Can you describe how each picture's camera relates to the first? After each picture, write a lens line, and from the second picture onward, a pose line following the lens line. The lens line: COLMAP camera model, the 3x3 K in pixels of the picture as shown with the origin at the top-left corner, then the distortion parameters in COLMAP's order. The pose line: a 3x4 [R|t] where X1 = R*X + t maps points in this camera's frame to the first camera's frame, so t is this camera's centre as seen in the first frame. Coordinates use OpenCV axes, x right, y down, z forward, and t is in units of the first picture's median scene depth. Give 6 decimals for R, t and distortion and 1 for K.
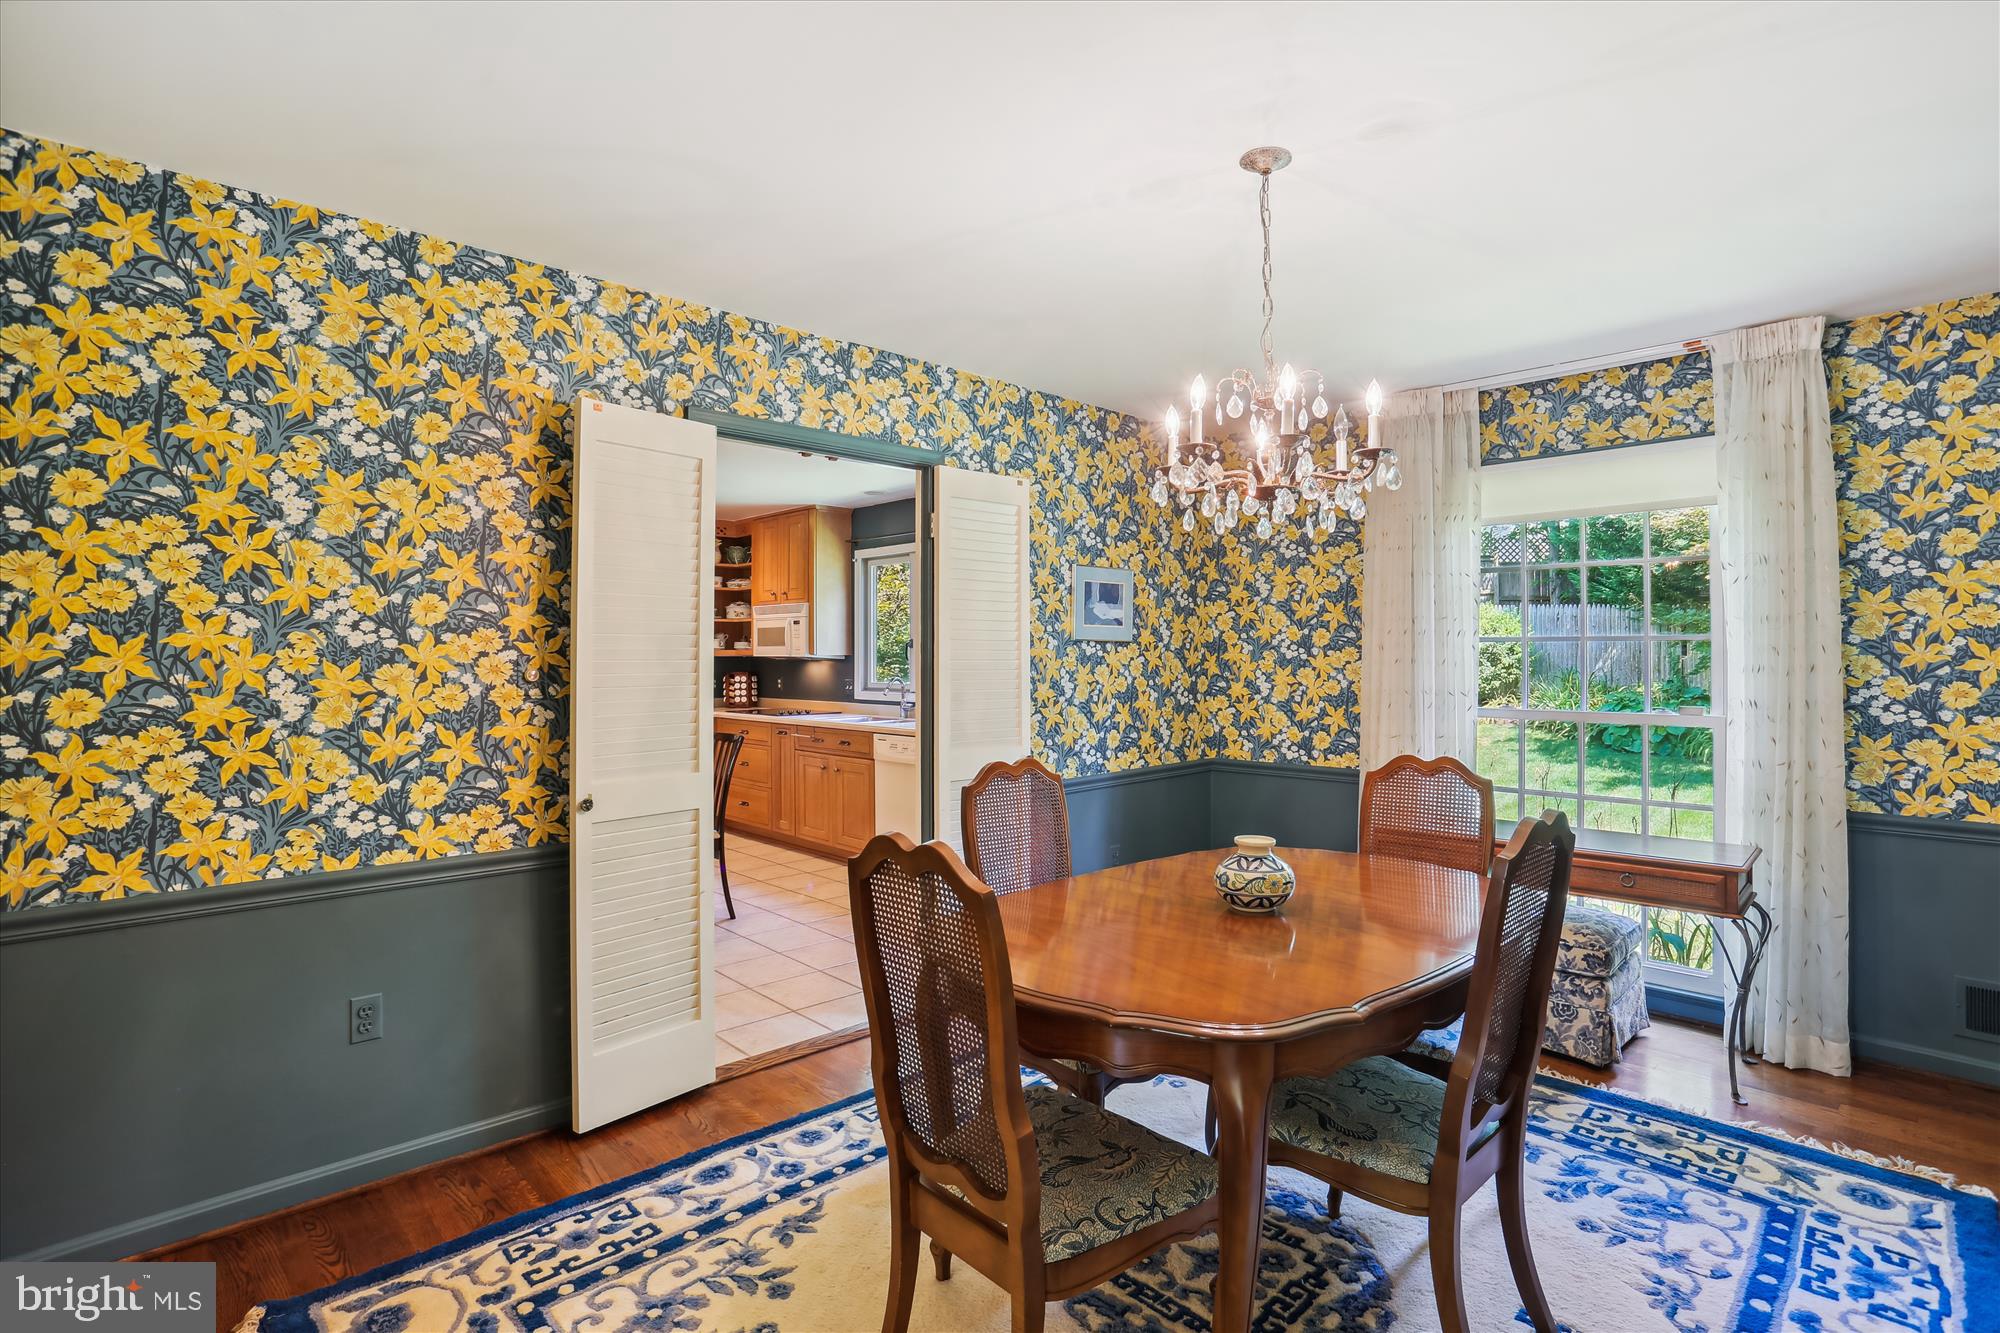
lens RADIAL K [[965.3, 0, 1002.5], [0, 965.3, 652.6], [0, 0, 1]] dist [-0.022570, 0.001440]
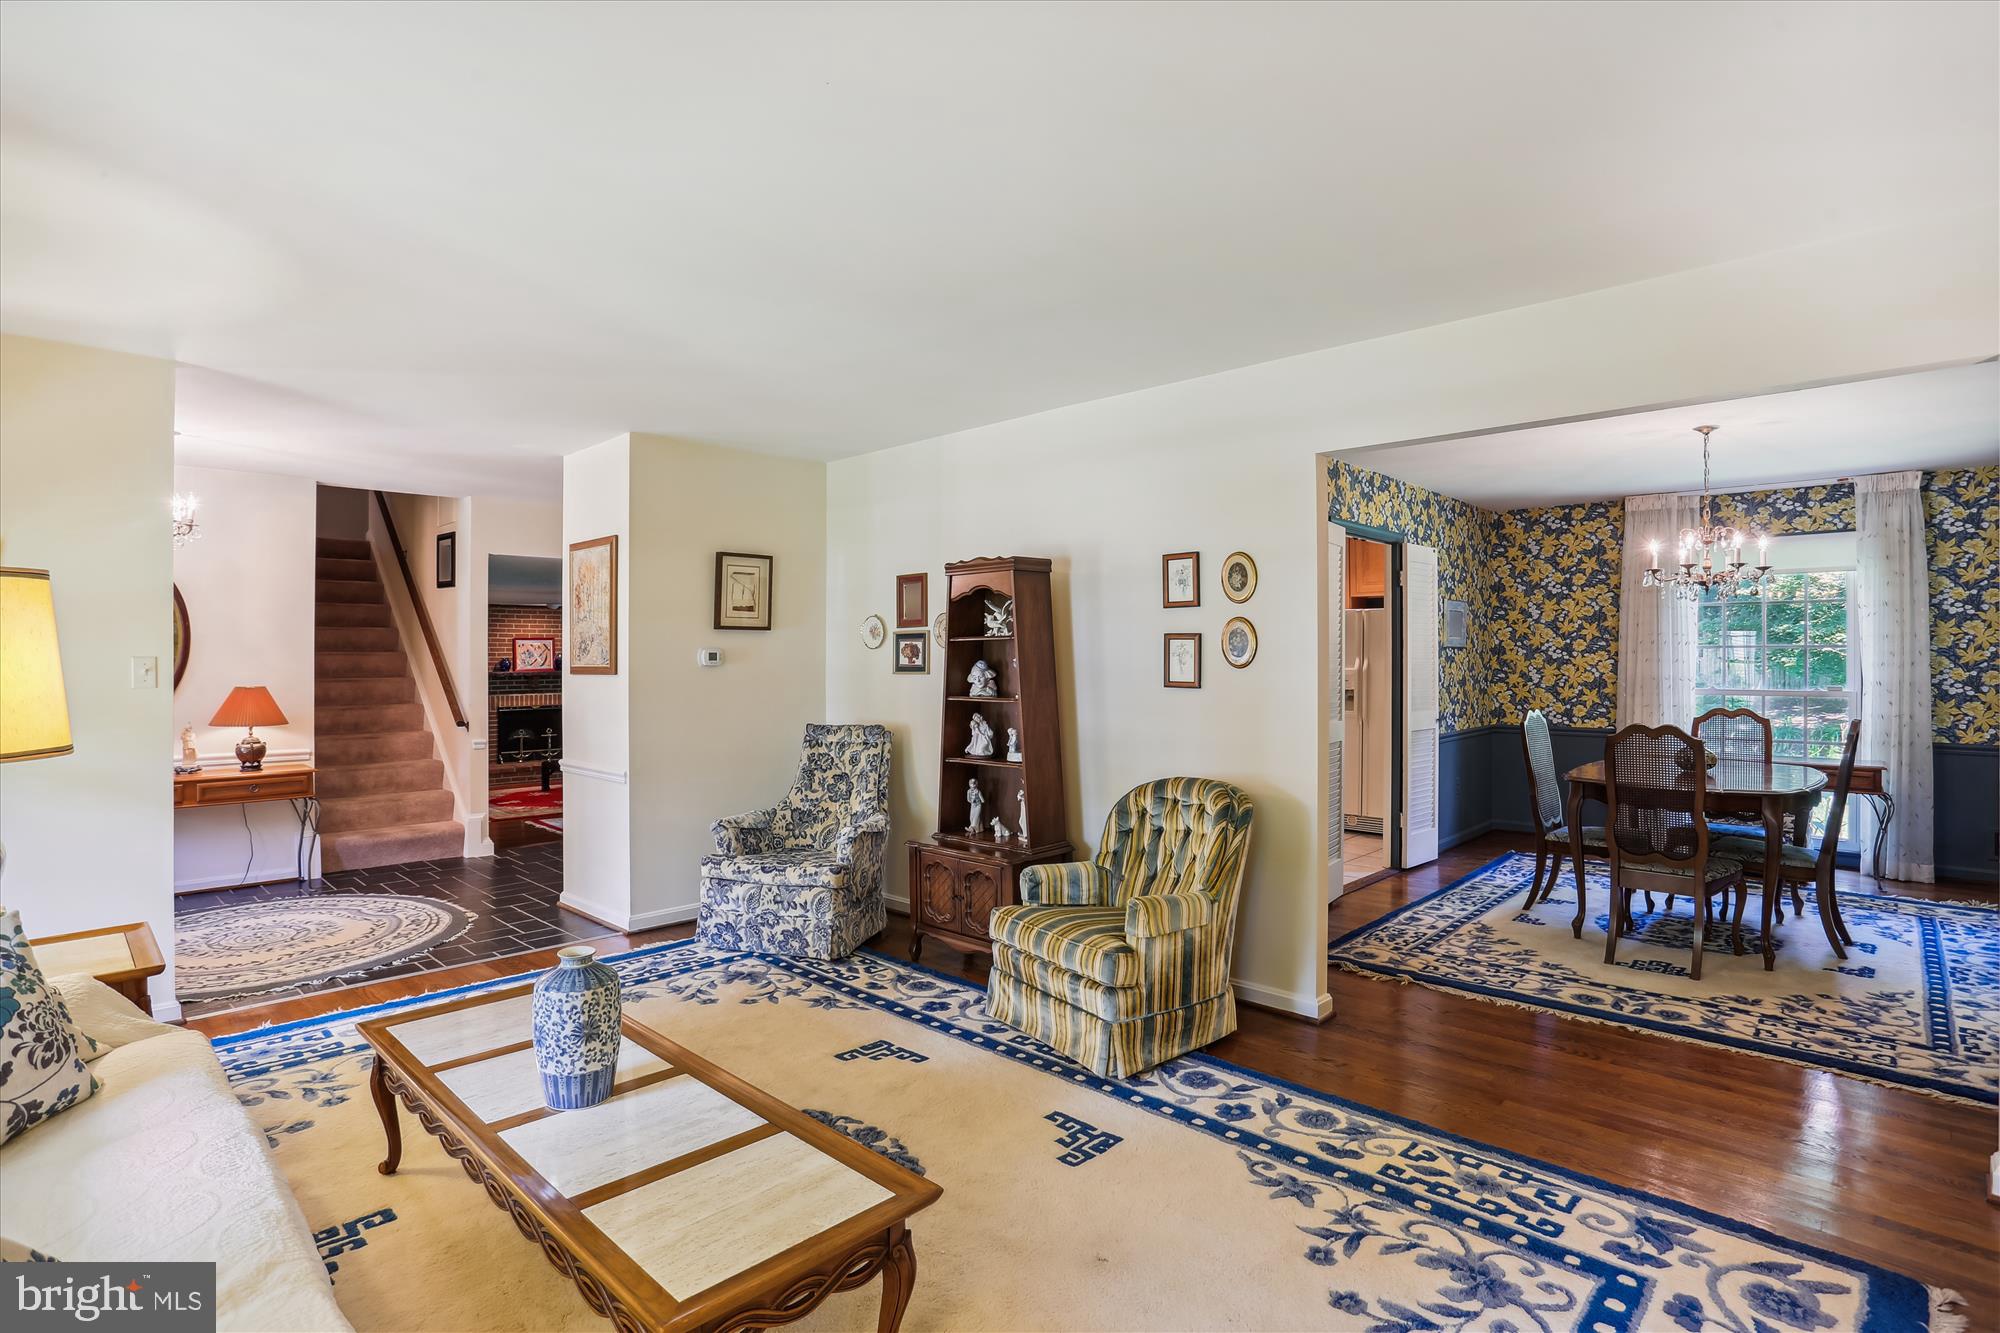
lens RADIAL K [[965.3, 0, 994.6], [0, 965.3, 661.2], [0, 0, 1]] dist [-0.022570, 0.001440]
pose [[0.999412, -0.003223, 0.034141, -0.982406], [0.002838, 0.999932, 0.011333, -0.014122], [-0.034175, -0.011230, 0.999353, -0.763702]]
